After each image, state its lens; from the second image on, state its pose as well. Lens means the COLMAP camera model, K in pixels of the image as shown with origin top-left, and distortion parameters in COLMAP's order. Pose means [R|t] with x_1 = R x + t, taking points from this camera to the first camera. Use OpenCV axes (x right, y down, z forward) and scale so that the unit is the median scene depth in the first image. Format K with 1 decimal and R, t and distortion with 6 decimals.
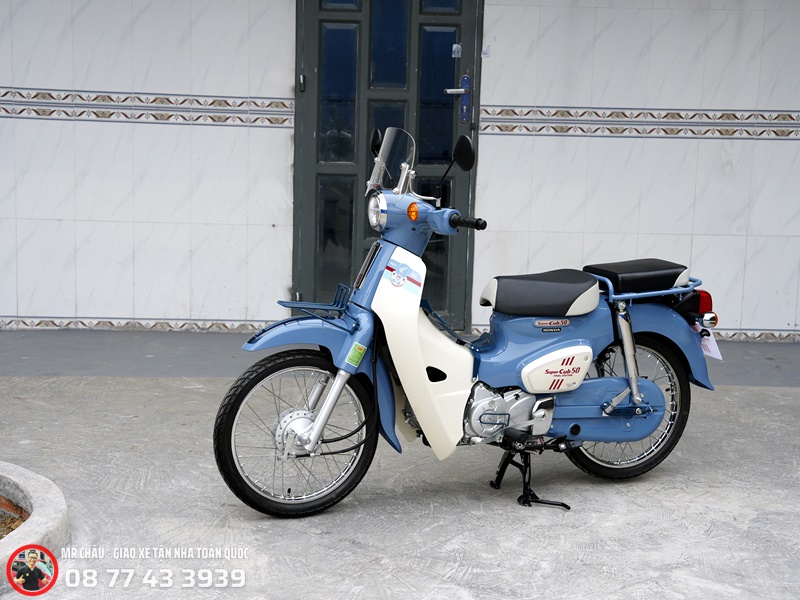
lens RADIAL K [[1329.1, 0, 399.7], [0, 1329.1, 299.9], [0, 0, 1]] dist [0.178134, 0.000000]
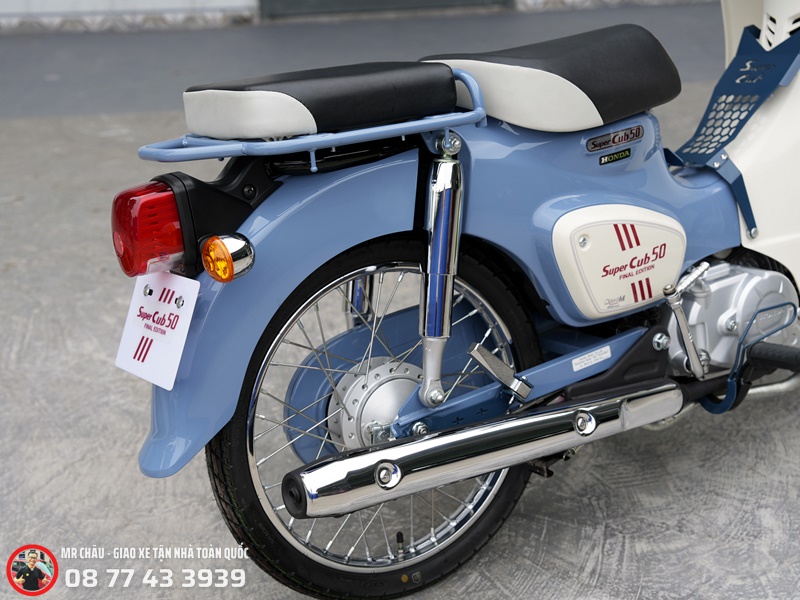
lens RADIAL K [[1329.1, 0, 399.5], [0, 1329.1, 300.3], [0, 0, 1]] dist [0.178134, 0.000000]
pose [[0.998117, -0.061222, -0.003828, -0.022980], [0.060058, 0.962639, 0.264044, -0.026449], [-0.012480, -0.263776, 0.964503, 0.431272]]
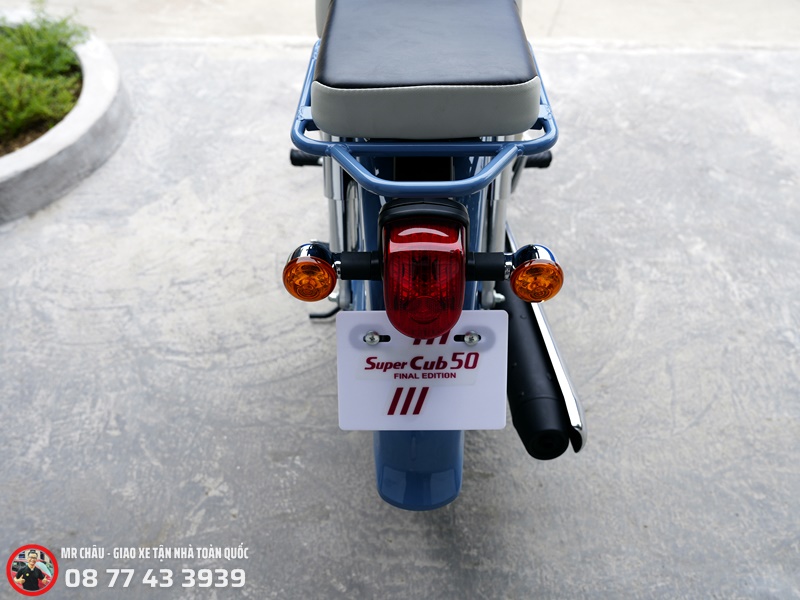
lens RADIAL K [[772.2, 0, 399.9], [0, 772.2, 300.3], [0, 0, 1]] dist [-0.004981, 0.000000]
pose [[-0.988815, -0.111115, 0.099490, 0.065451], [0.014117, 0.594340, 0.804090, -0.146735], [-0.148477, 0.796501, -0.586124, 1.195797]]
